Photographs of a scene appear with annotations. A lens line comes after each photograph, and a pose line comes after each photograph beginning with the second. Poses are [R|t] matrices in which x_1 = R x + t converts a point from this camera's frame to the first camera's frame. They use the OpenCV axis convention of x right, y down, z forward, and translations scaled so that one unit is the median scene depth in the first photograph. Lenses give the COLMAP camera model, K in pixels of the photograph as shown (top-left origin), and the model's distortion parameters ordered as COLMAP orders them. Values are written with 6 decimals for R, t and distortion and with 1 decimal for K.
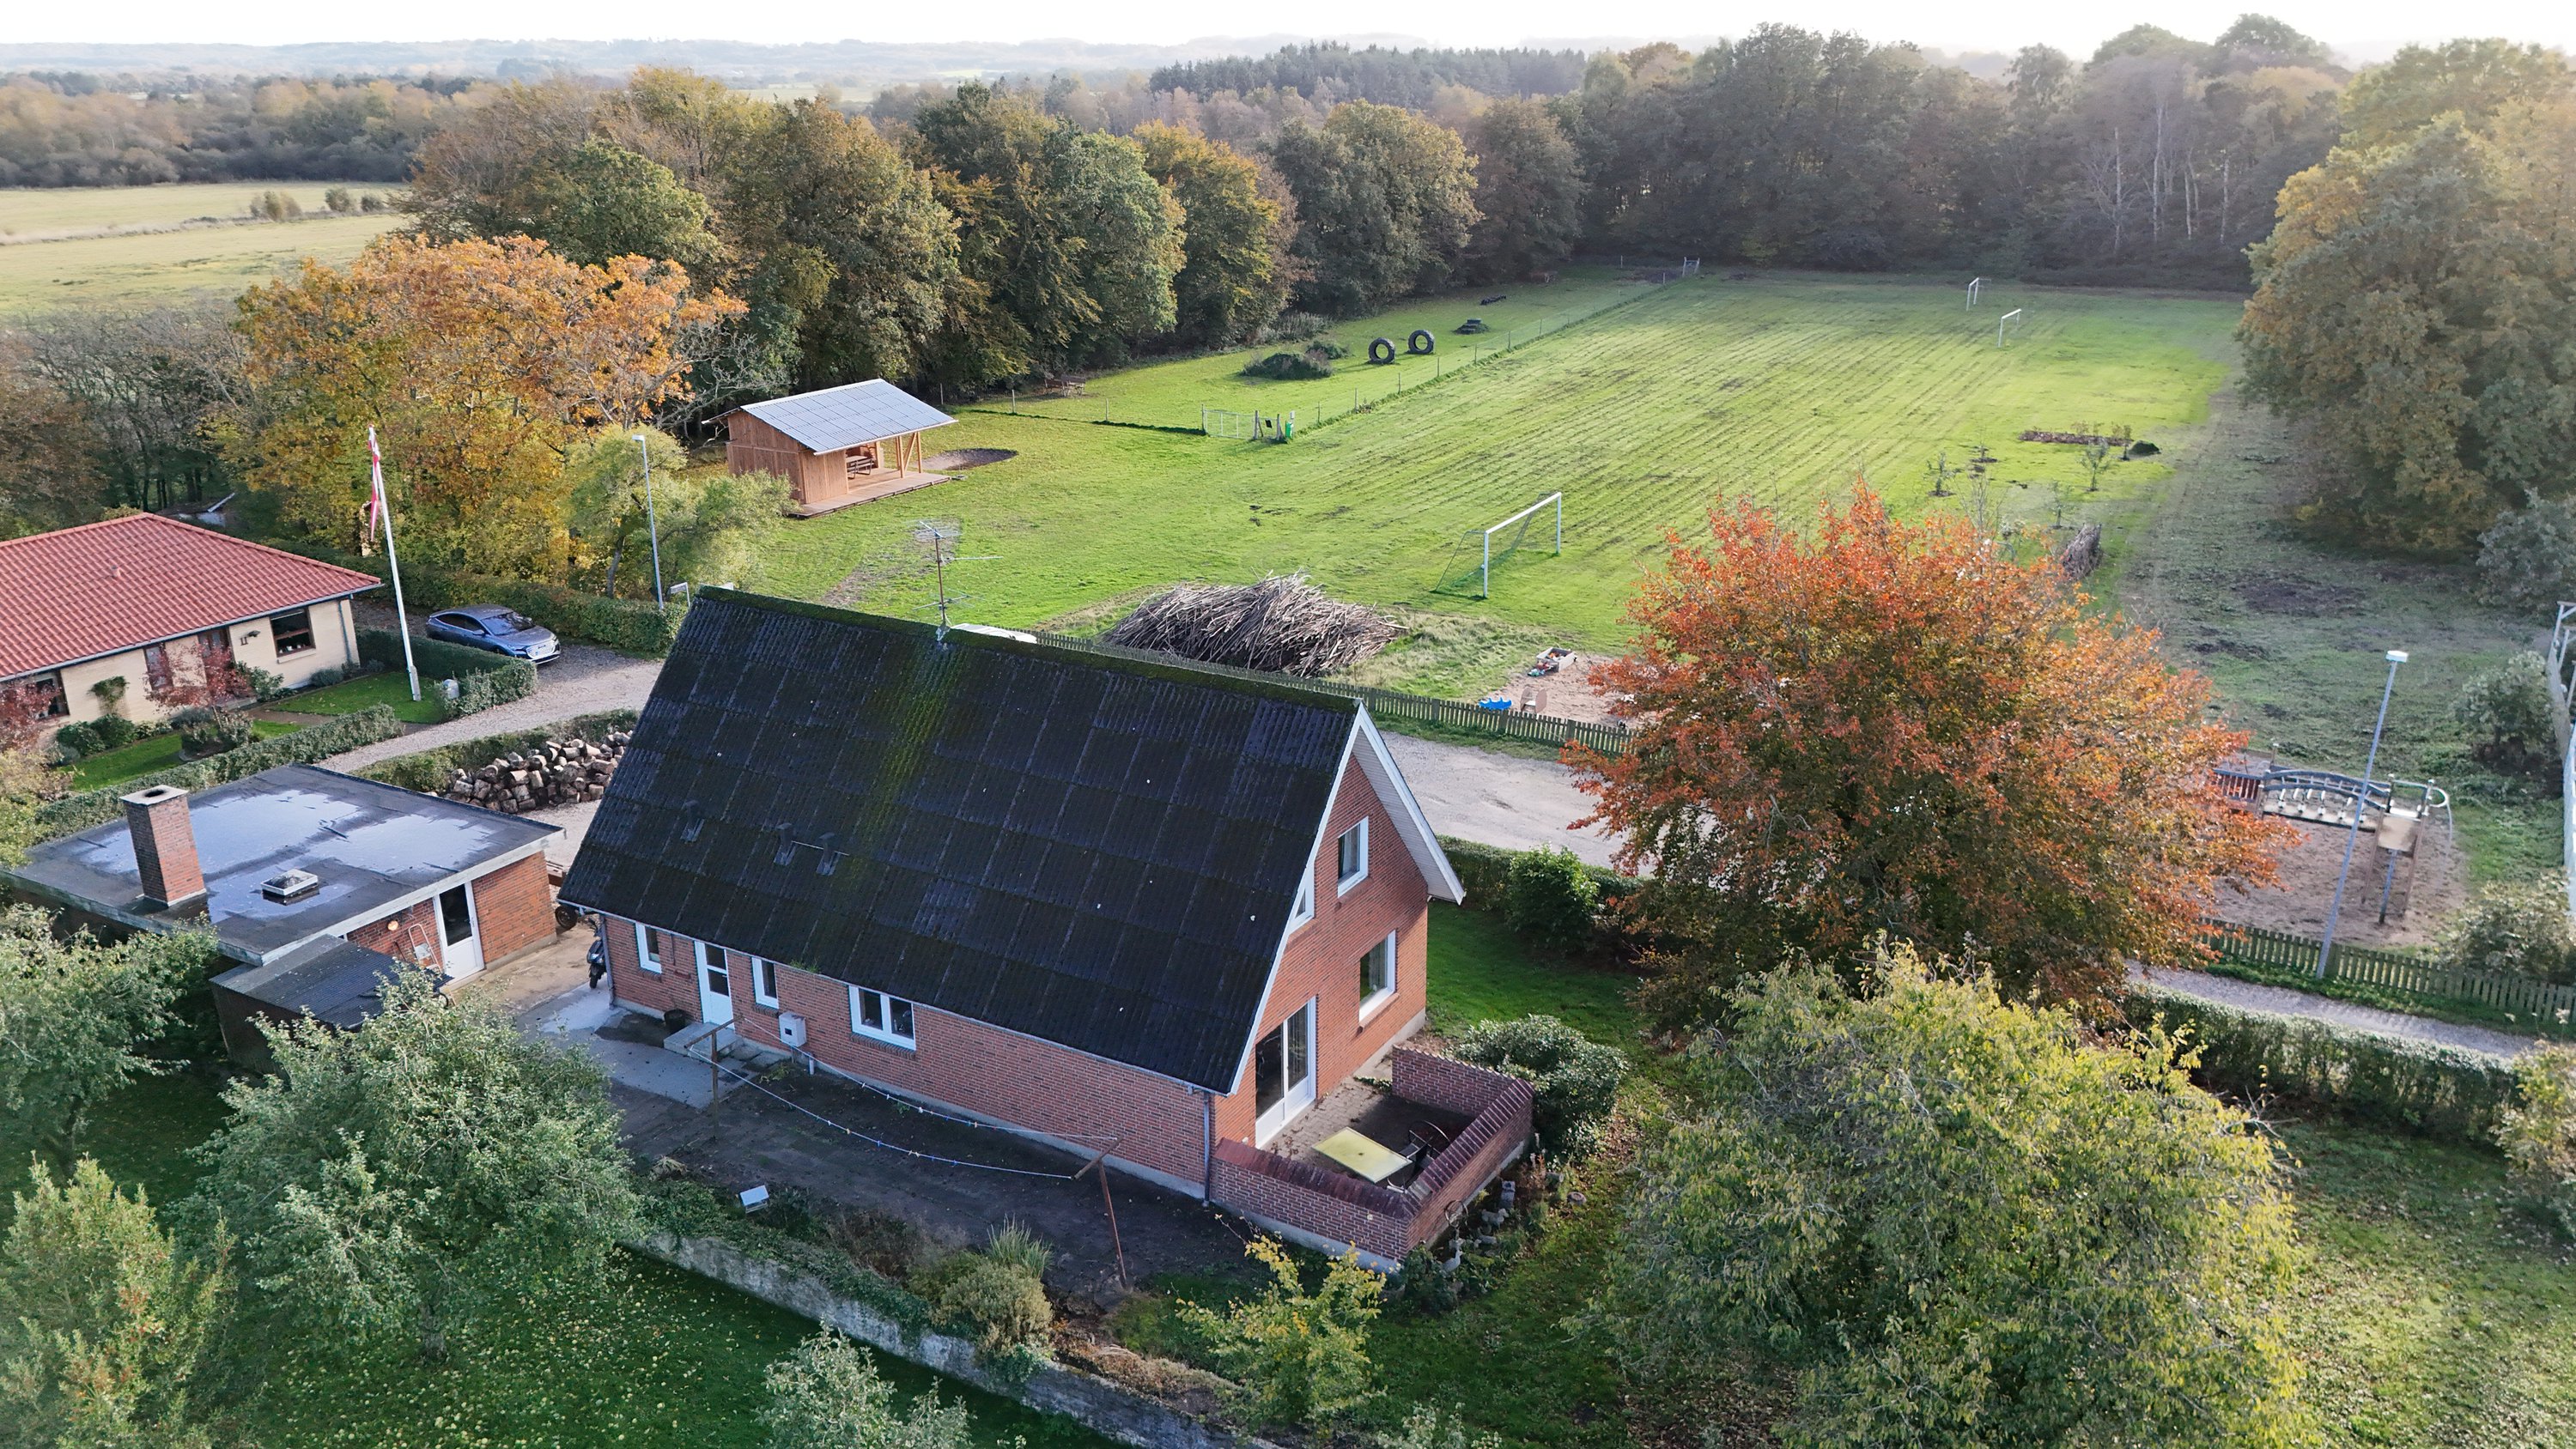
lens RADIAL K [[1904.7, 0, 1280.0], [0, 1904.7, 711.1], [0, 0, 1]] dist [0.073269, -0.065164]
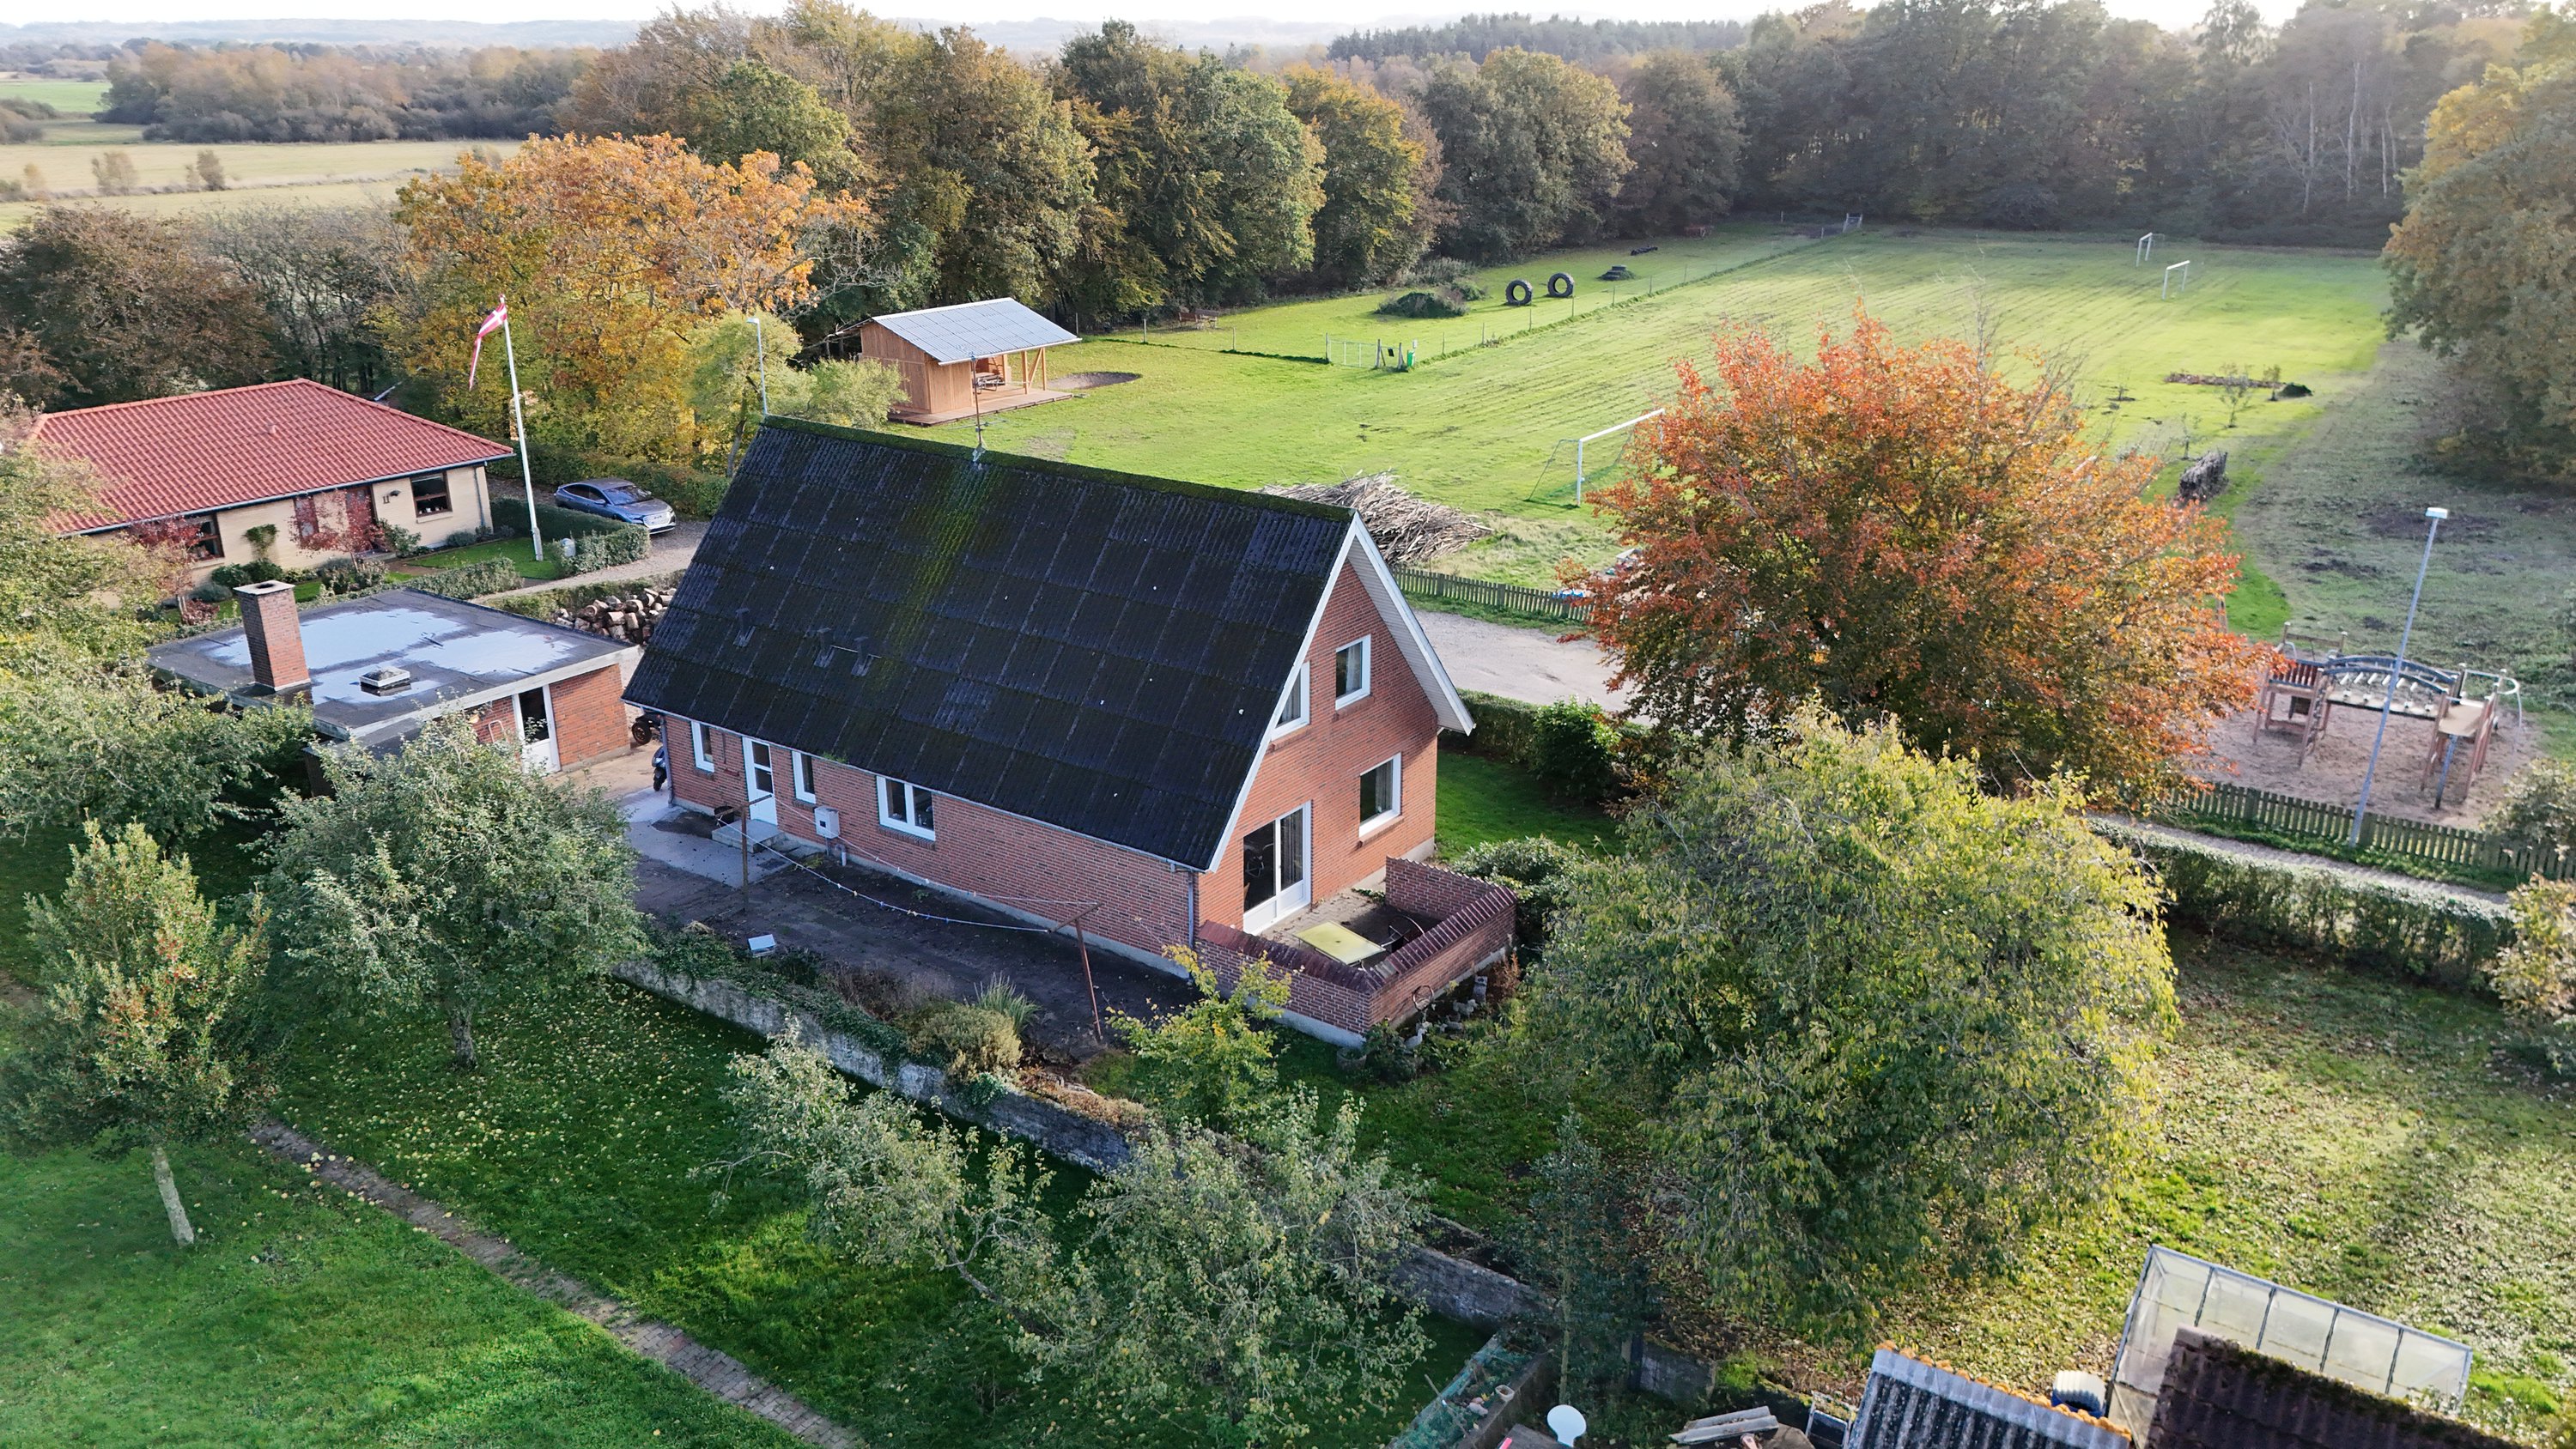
lens RADIAL K [[1904.7, 0, 1281.4], [0, 1904.7, 711.3], [0, 0, 1]] dist [0.073269, -0.065164]
pose [[0.995676, 0.033885, -0.086493, 0.047222], [-0.033076, 0.999395, 0.010768, 0.046710], [0.086805, -0.007860, 0.996194, -0.017883]]
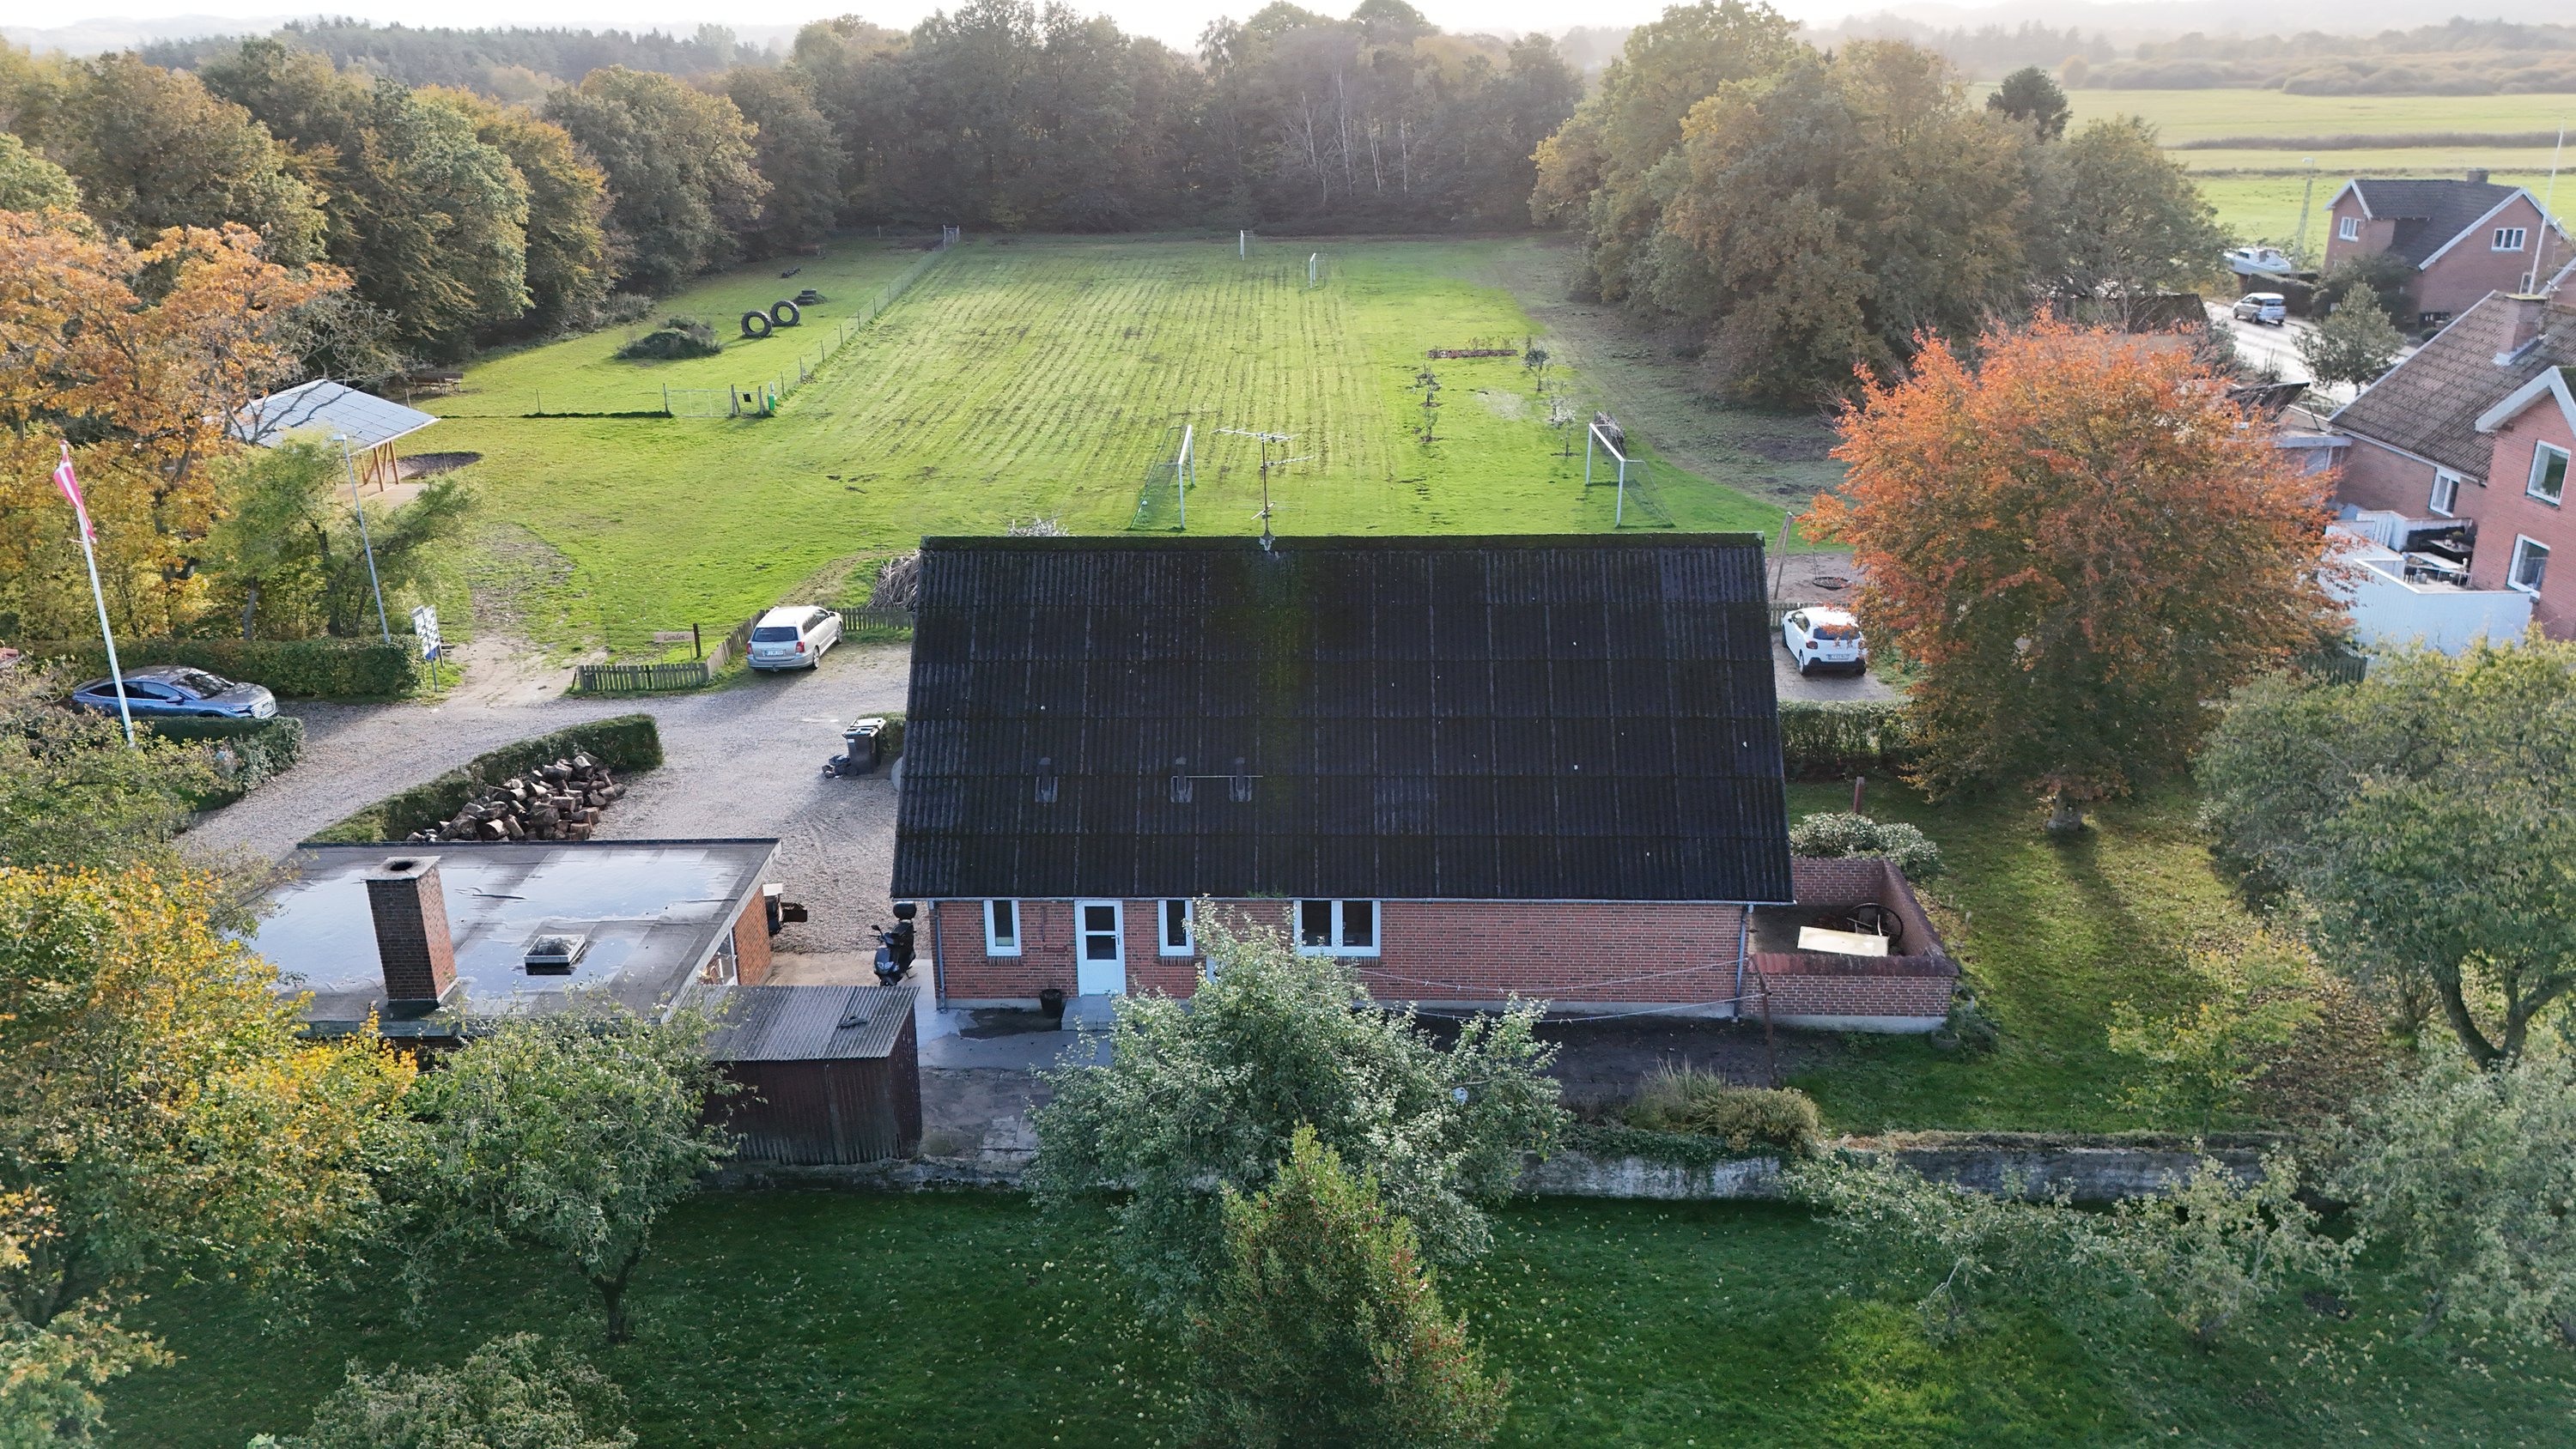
lens RADIAL K [[1904.7, 0, 1273.9], [0, 1904.7, 703.0], [0, 0, 1]] dist [0.073269, -0.065164]
pose [[0.882376, -0.158667, 0.442988, -0.344672], [0.158029, 0.986679, 0.038630, 0.001691], [-0.443216, 0.035919, 0.895695, 0.076900]]
